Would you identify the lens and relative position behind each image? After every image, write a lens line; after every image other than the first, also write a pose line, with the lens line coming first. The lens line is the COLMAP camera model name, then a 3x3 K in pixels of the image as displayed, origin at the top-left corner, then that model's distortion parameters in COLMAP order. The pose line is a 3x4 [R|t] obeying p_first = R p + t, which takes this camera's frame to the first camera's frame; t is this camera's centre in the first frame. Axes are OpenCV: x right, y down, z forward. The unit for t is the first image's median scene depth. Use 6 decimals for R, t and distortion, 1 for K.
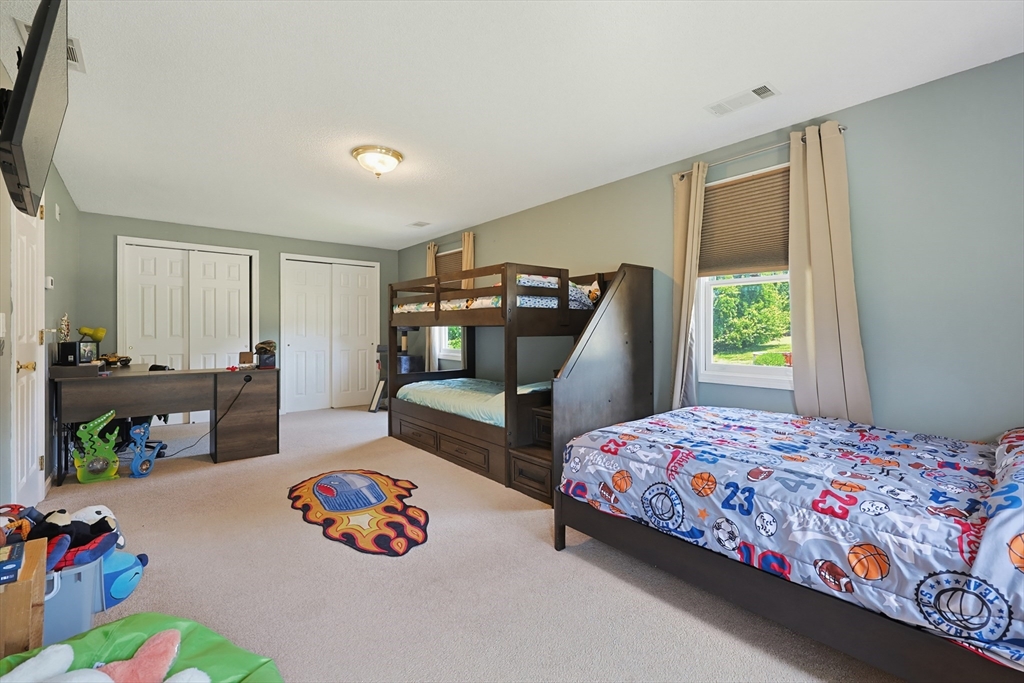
lens RADIAL K [[442.4, 0, 514.2], [0, 442.4, 333.7], [0, 0, 1]] dist [0.000829, -0.000043]
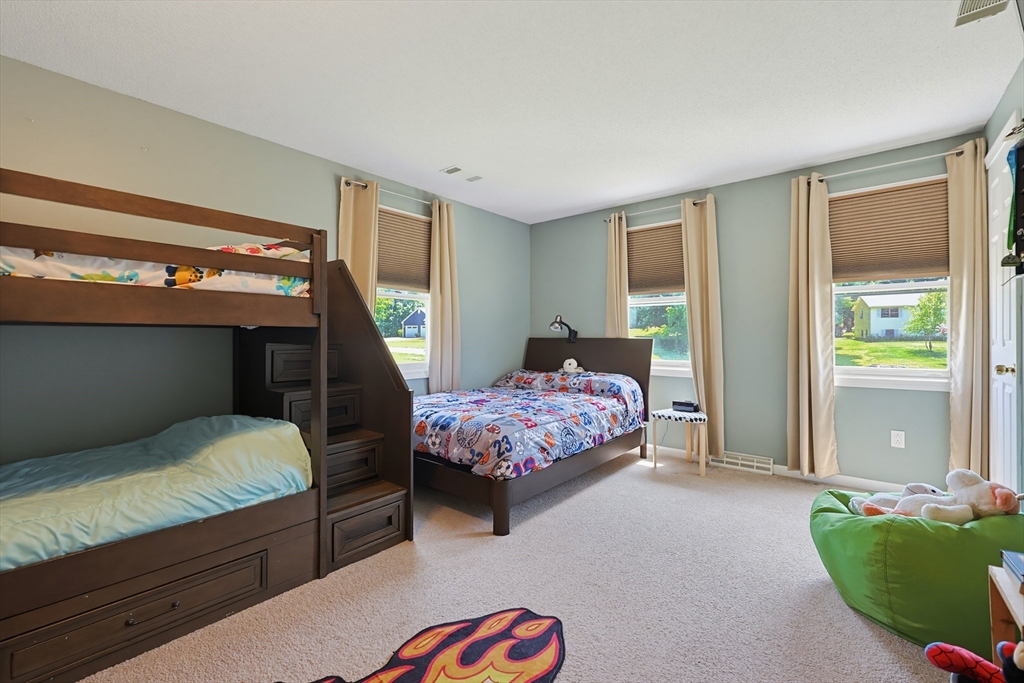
lens RADIAL K [[442.4, 0, 514.5], [0, 442.4, 337.3], [0, 0, 1]] dist [0.000829, -0.000043]
pose [[-0.180817, -0.000794, 0.983516, -0.948748], [0.010622, 0.999940, 0.002760, -0.003509], [-0.983459, 0.010946, -0.180798, 1.131503]]
